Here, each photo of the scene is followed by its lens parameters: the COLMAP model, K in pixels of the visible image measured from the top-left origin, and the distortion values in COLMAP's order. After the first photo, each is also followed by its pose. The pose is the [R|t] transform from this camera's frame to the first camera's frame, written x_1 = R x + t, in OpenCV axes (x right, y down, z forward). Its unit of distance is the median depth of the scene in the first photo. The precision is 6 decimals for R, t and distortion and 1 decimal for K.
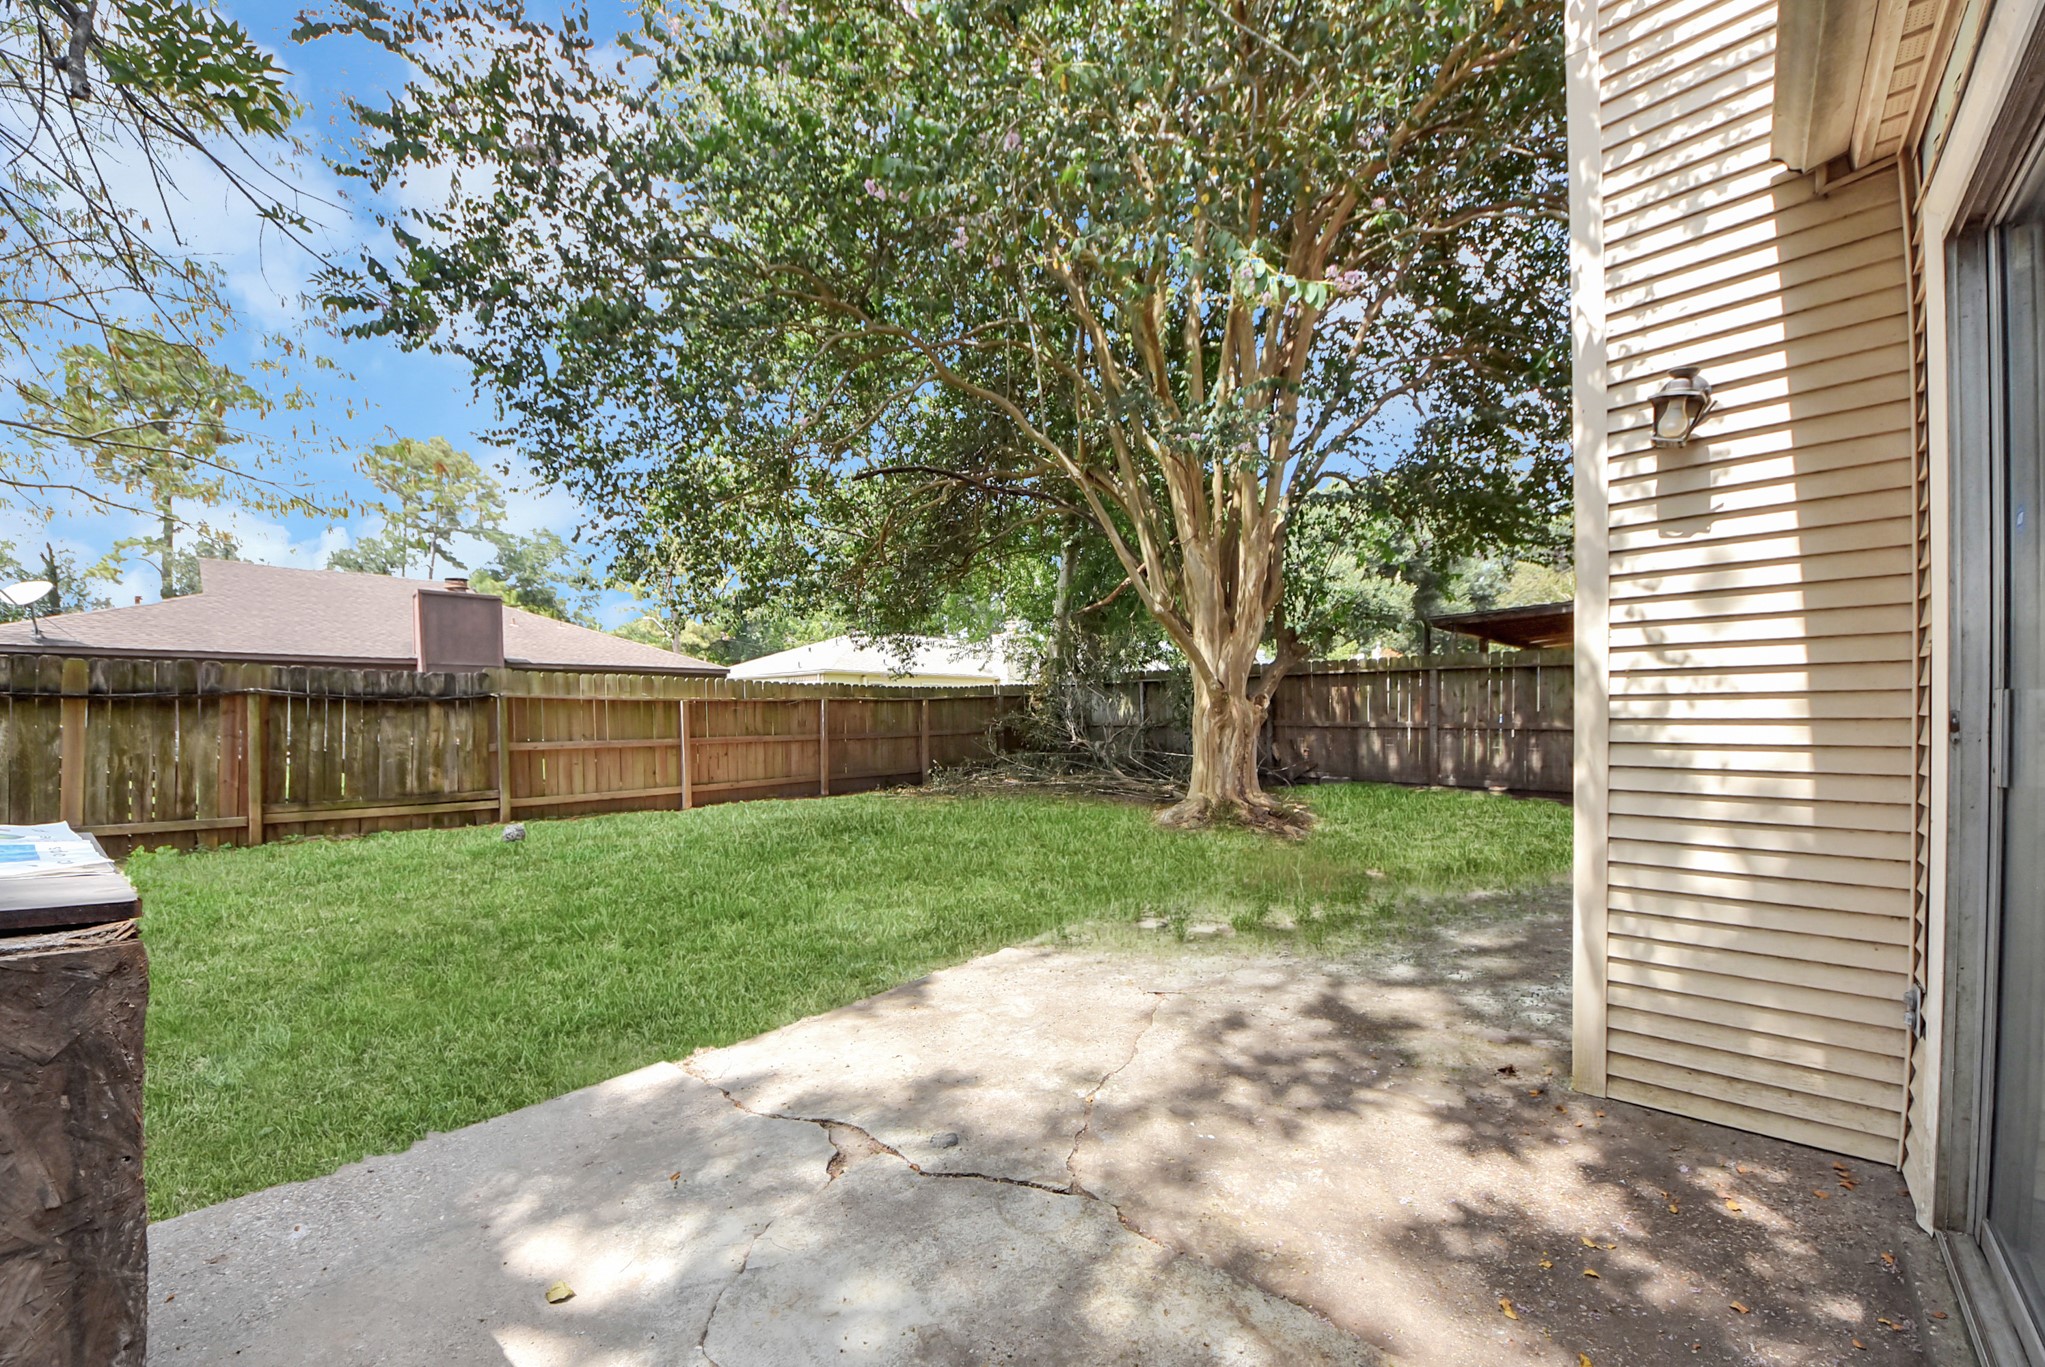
lens RADIAL K [[732.8, 0, 1026.5], [0, 732.8, 732.1], [0, 0, 1]] dist [0.000566, 0.000006]
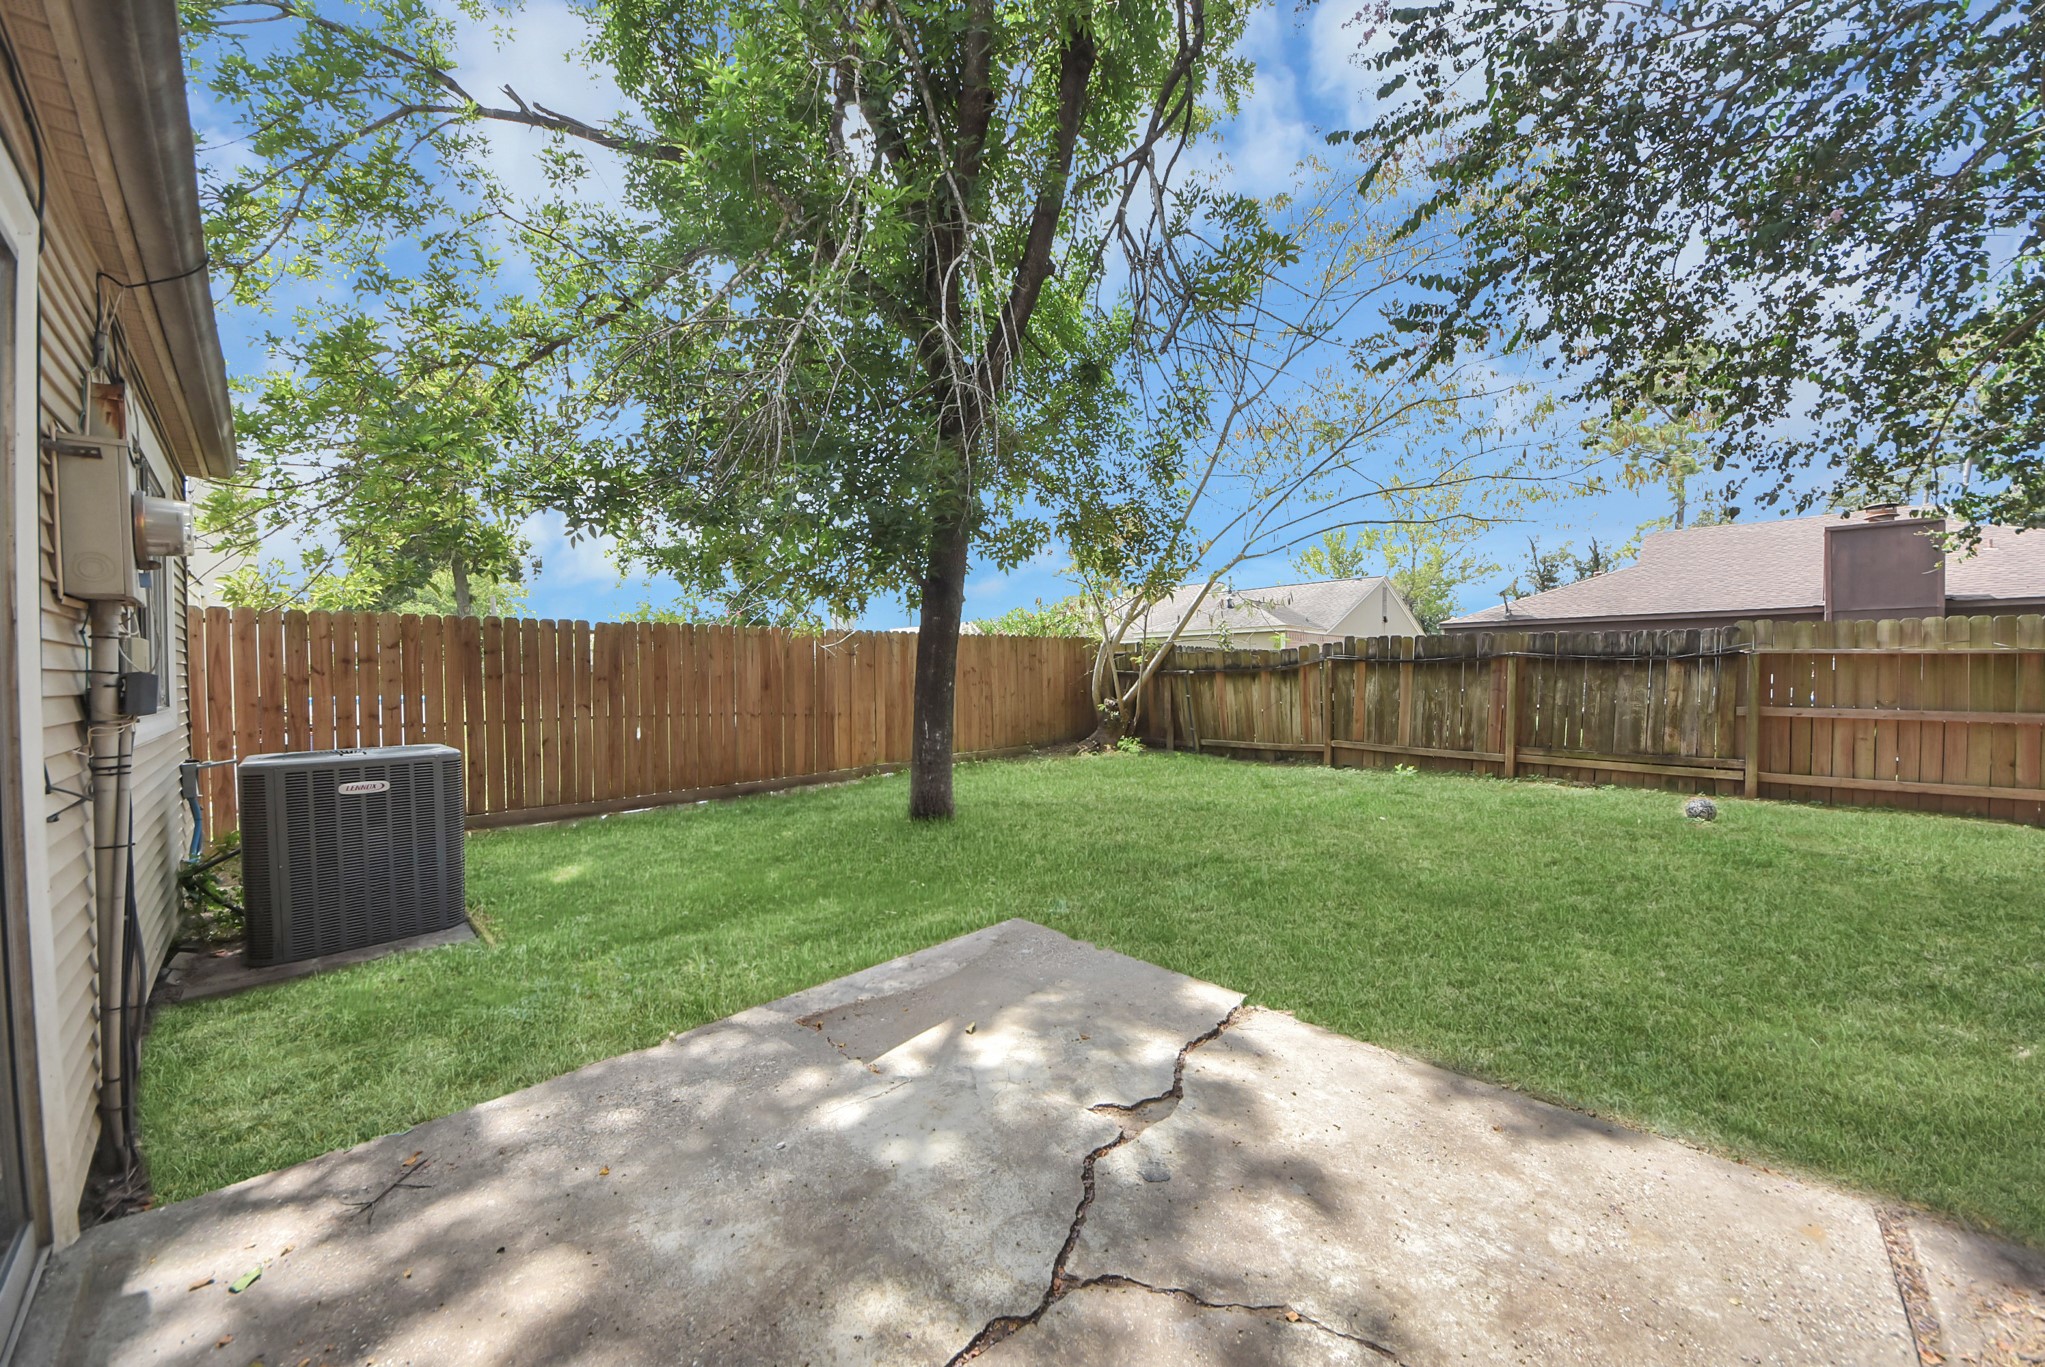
lens RADIAL K [[712.2, 0, 1030.8], [0, 712.2, 684.5], [0, 0, 1]] dist [0.000800, -0.000048]
pose [[-0.007973, 0.022208, -0.999722, 0.161262], [-0.021301, 0.999523, 0.022373, -0.014140], [0.999741, 0.021473, -0.007496, 0.178013]]
